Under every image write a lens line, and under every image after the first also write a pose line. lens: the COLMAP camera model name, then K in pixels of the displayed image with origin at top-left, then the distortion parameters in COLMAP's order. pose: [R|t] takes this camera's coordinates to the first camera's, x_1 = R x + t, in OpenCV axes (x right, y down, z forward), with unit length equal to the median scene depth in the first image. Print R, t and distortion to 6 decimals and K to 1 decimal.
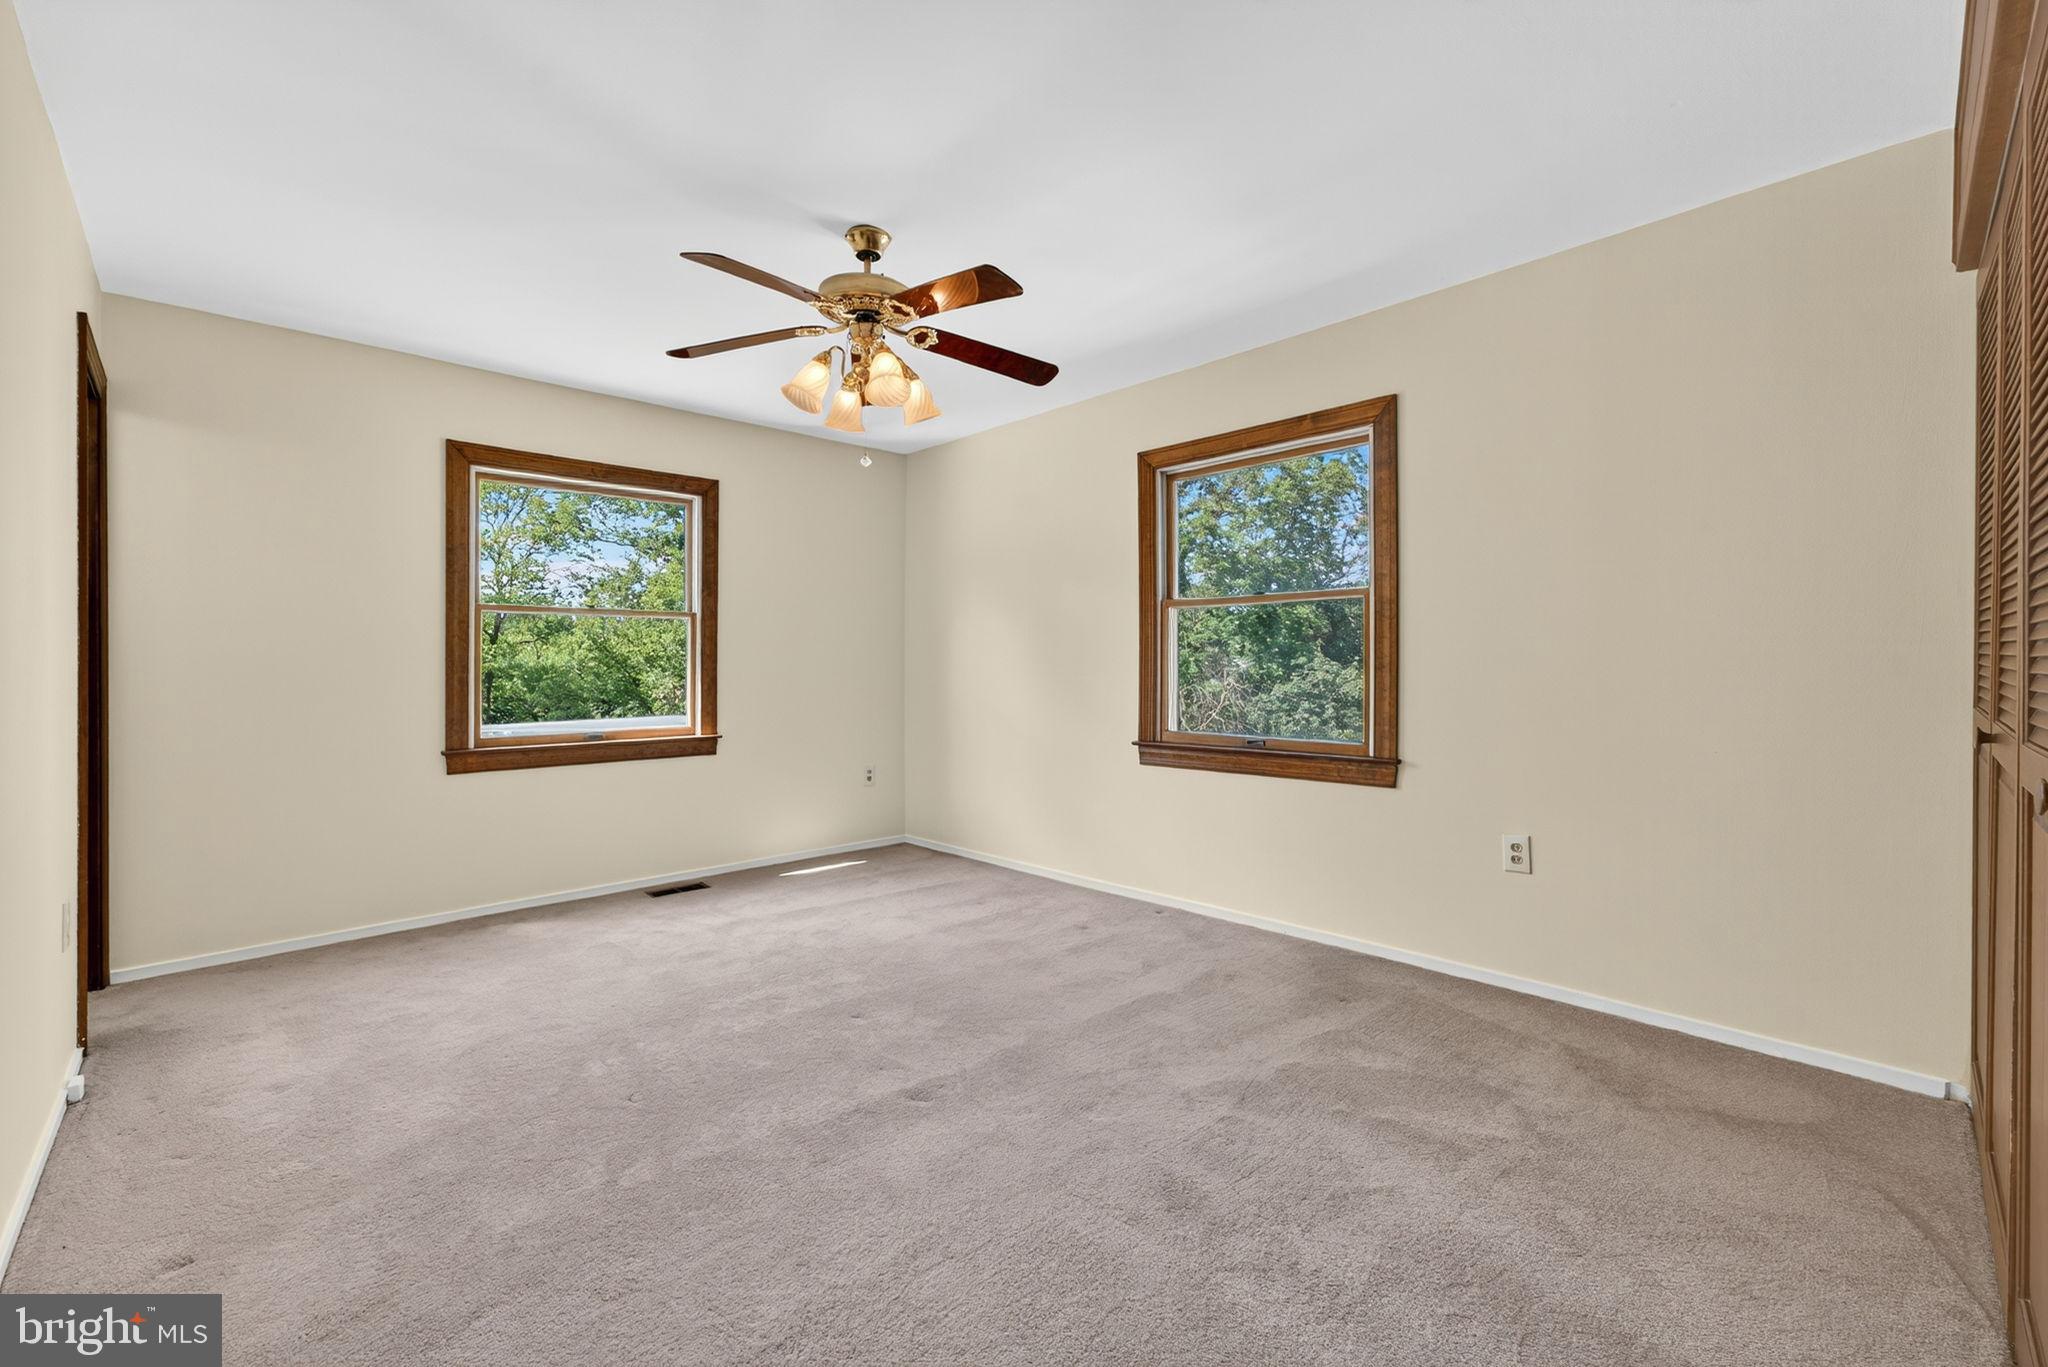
lens RADIAL K [[849.5, 0, 1022.3], [0, 849.5, 671.4], [0, 0, 1]] dist [-0.001503, -0.000213]
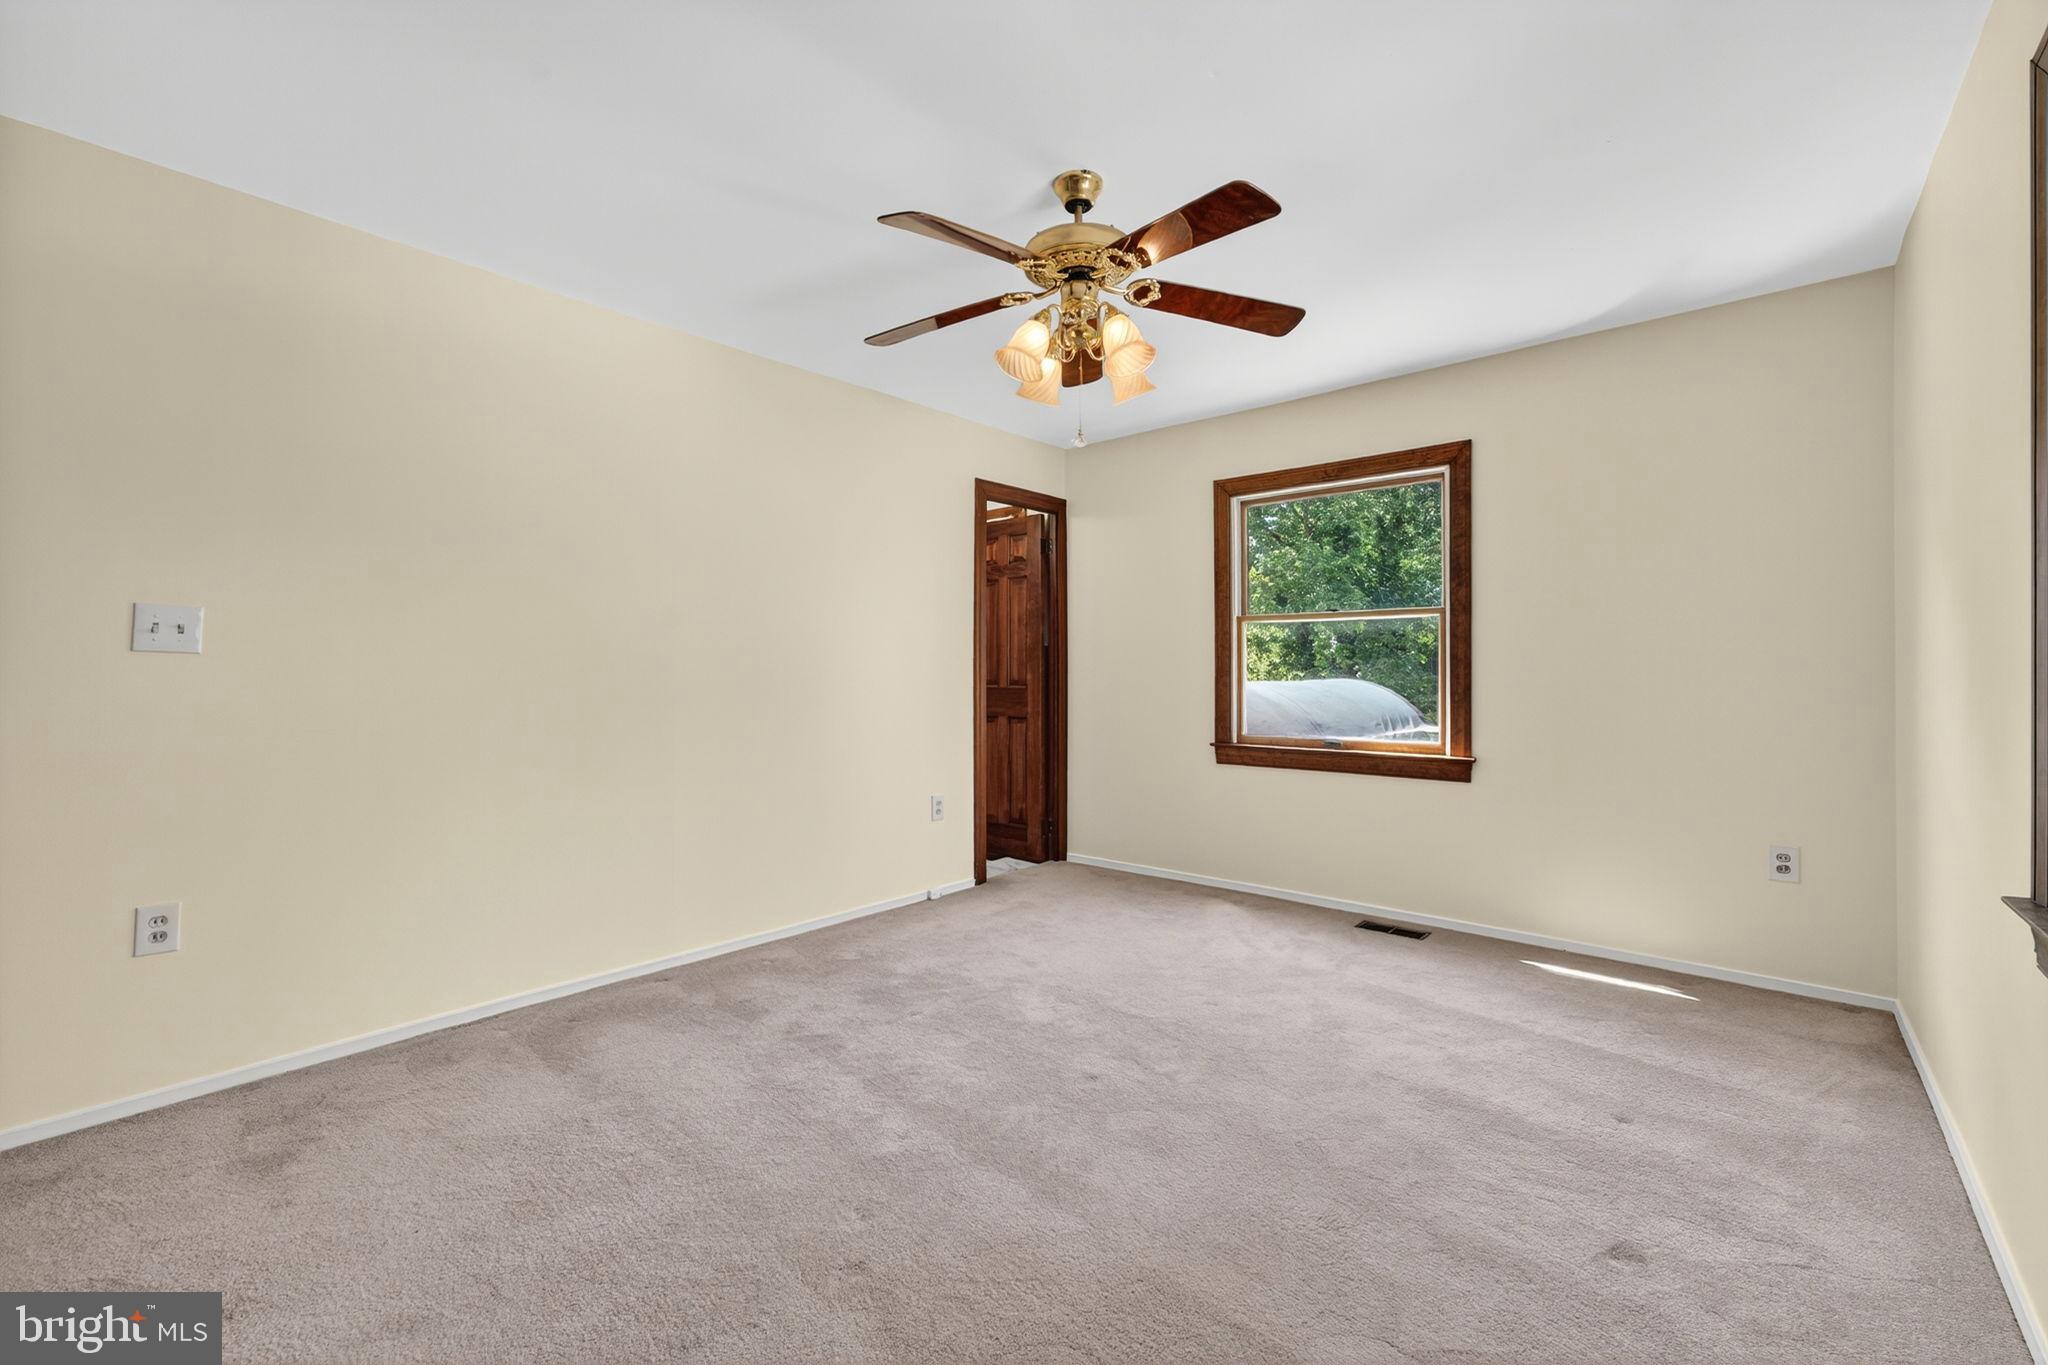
lens RADIAL K [[849.5, 0, 1022.3], [0, 849.5, 670.4], [0, 0, 1]] dist [-0.001503, -0.000213]
pose [[0.094577, 0.005533, -0.995502, 0.473919], [-0.004671, 0.999976, 0.005114, -0.012233], [0.995507, 0.004166, 0.094601, 0.603296]]
